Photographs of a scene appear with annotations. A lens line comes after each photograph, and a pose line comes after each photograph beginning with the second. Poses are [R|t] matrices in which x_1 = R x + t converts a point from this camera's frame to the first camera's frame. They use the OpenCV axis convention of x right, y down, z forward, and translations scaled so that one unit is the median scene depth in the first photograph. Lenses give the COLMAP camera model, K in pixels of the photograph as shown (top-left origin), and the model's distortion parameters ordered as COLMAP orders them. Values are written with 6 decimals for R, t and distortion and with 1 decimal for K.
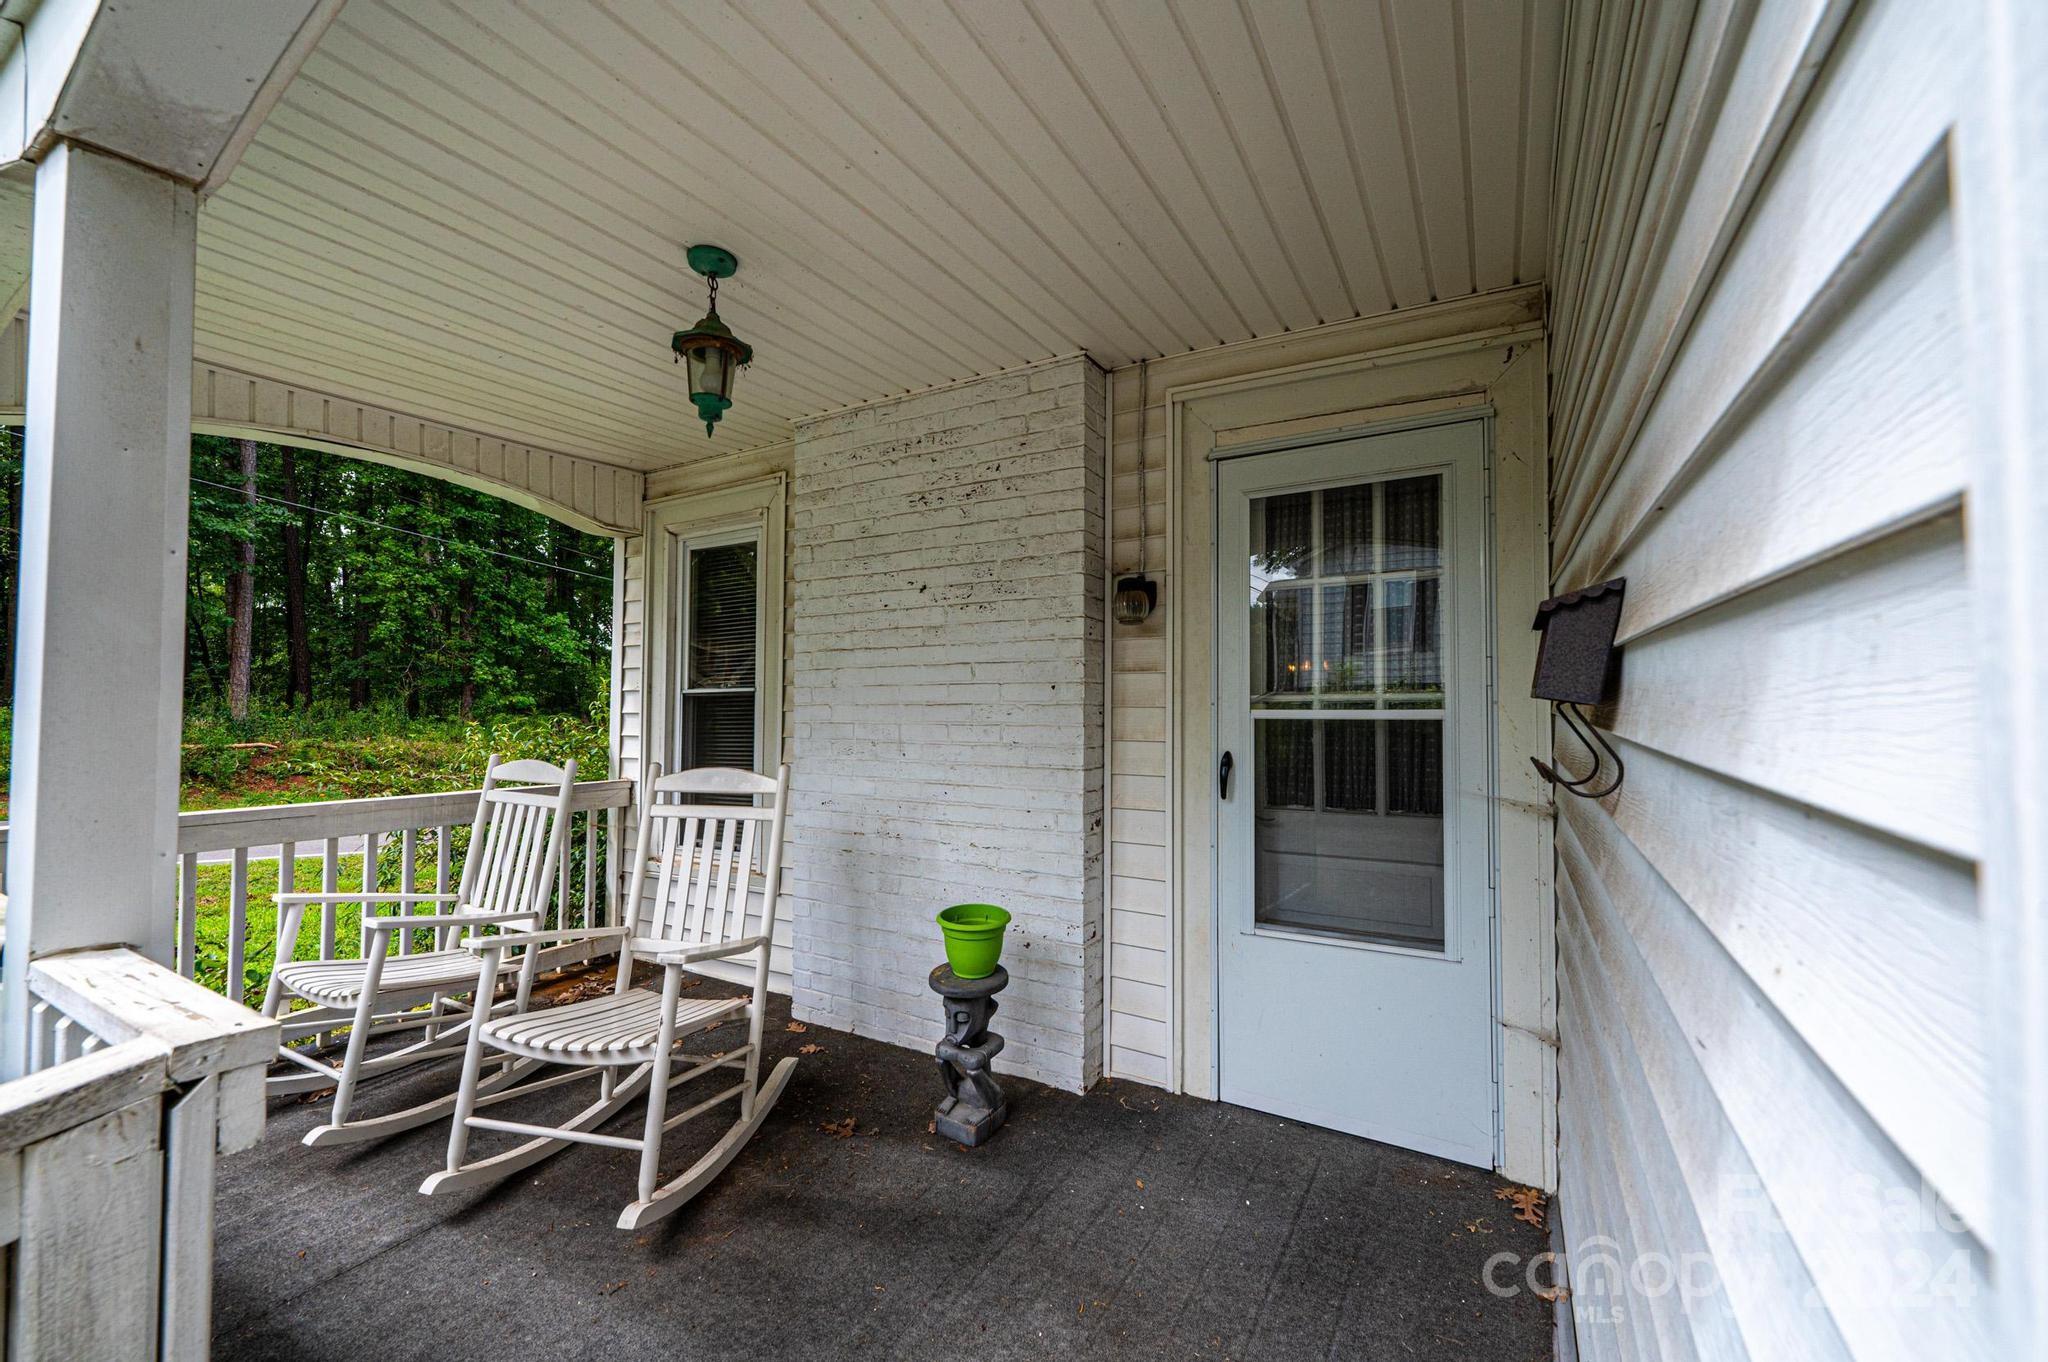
lens RADIAL K [[812.9, 0, 1024.2], [0, 812.9, 684.3], [0, 0, 1]] dist [-0.001413, 0.000366]
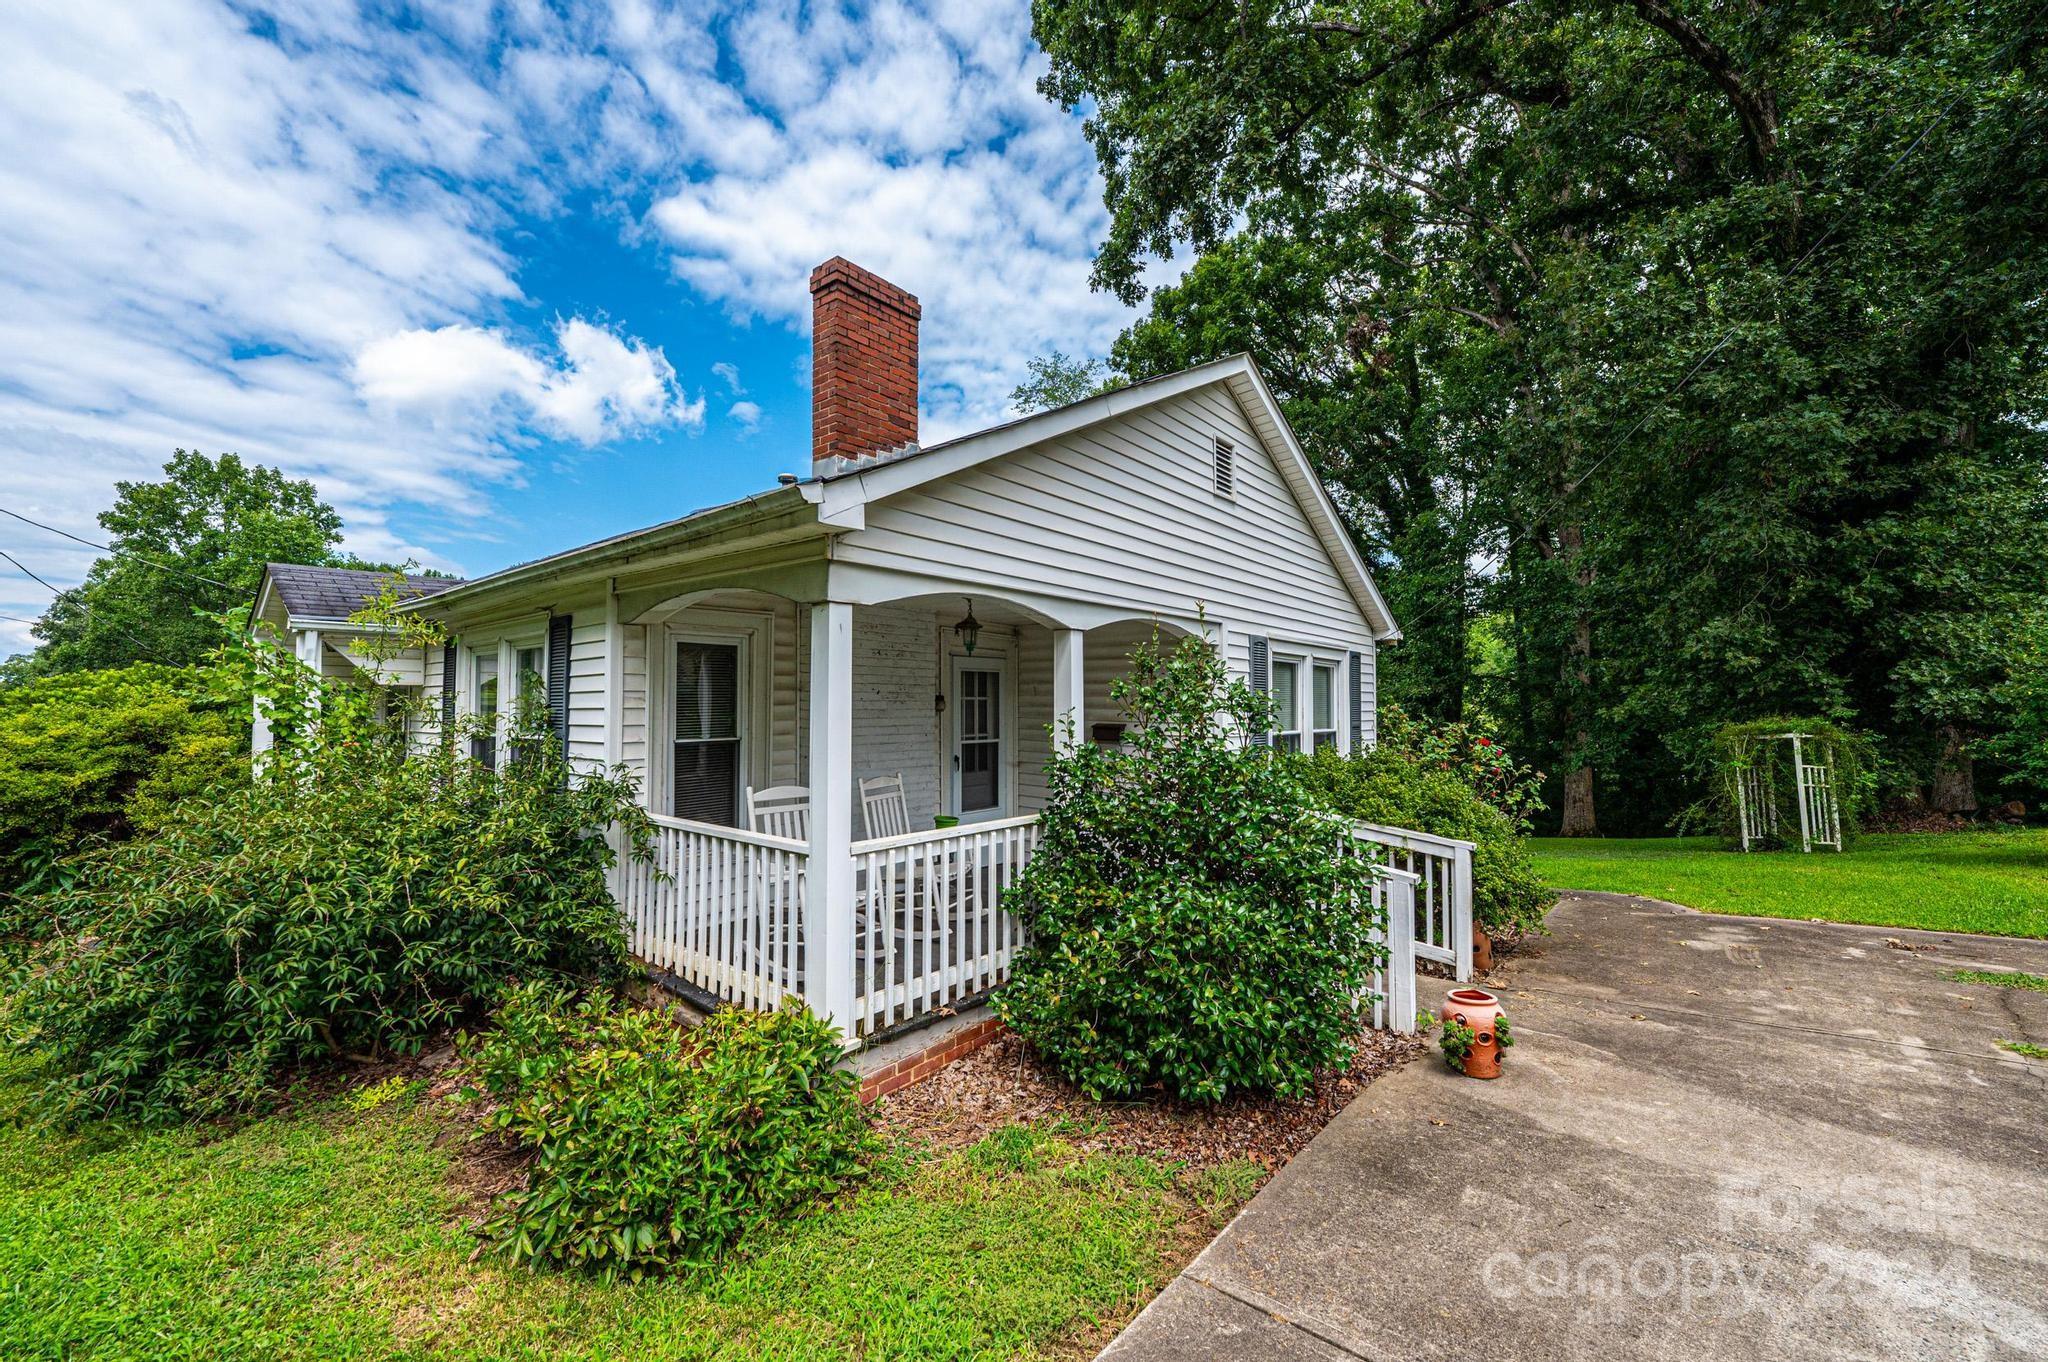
lens RADIAL K [[810.7, 0, 1028.7], [0, 810.7, 682.8], [0, 0, 1]] dist [-0.030932, 0.011295]
pose [[0.170905, 0.026141, 0.984941, -2.372190], [-0.032960, 0.999240, -0.020802, -0.116274], [-0.984736, -0.028908, 0.171637, 0.212251]]
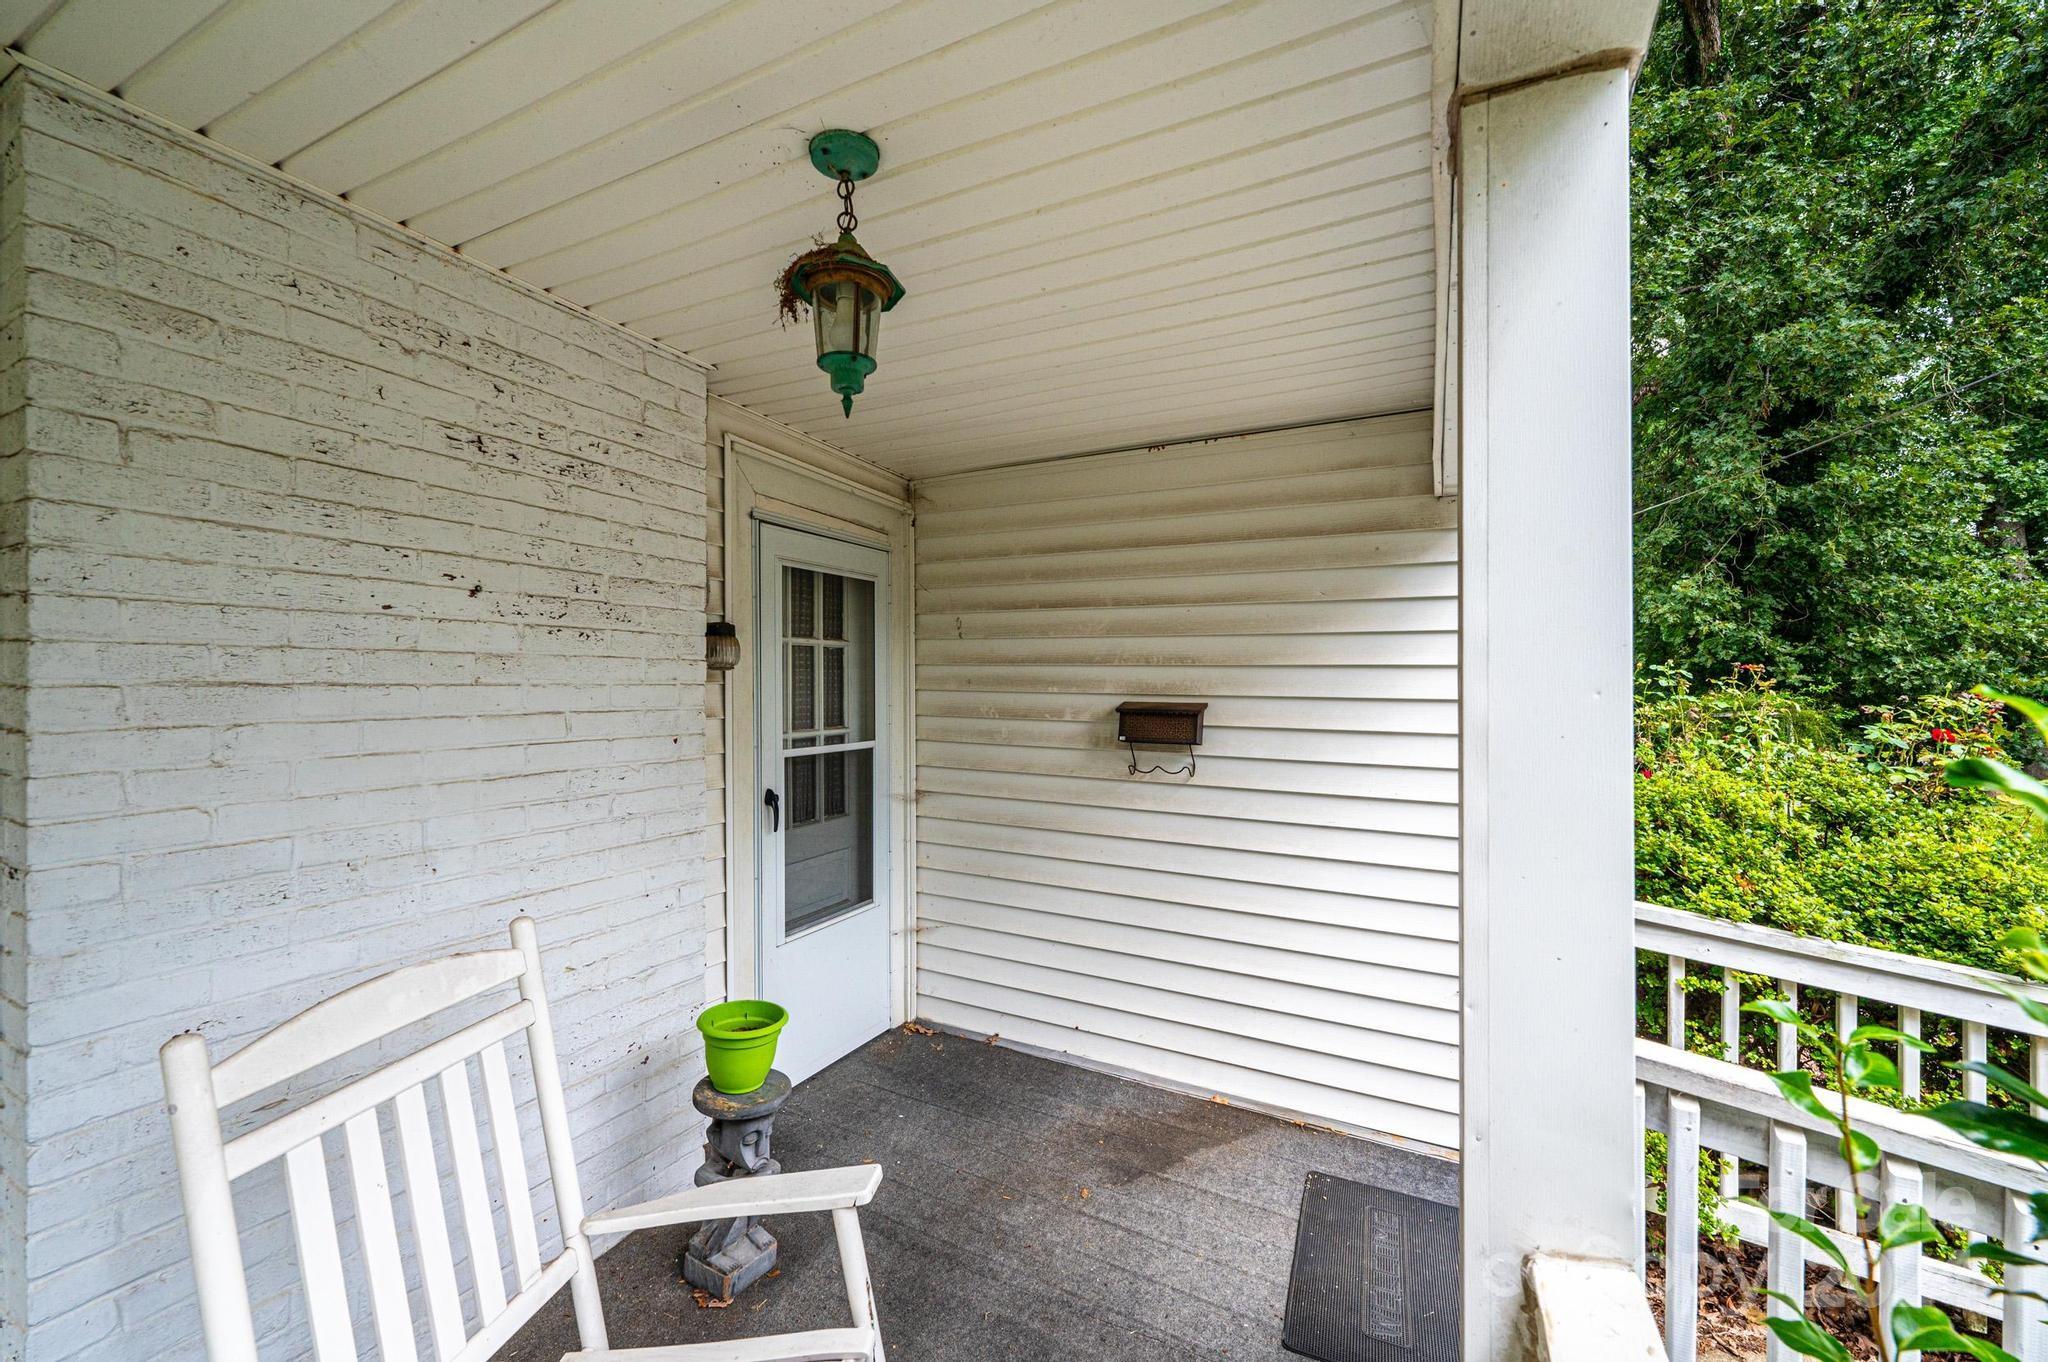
lens RADIAL K [[810.7, 0, 1028.7], [0, 810.7, 682.8], [0, 0, 1]] dist [-0.030932, 0.011295]
pose [[-0.067550, 0.002534, 0.997713, -0.787762], [-0.030109, 0.999536, -0.004577, -0.060875], [-0.997261, -0.030350, -0.067442, 0.652652]]
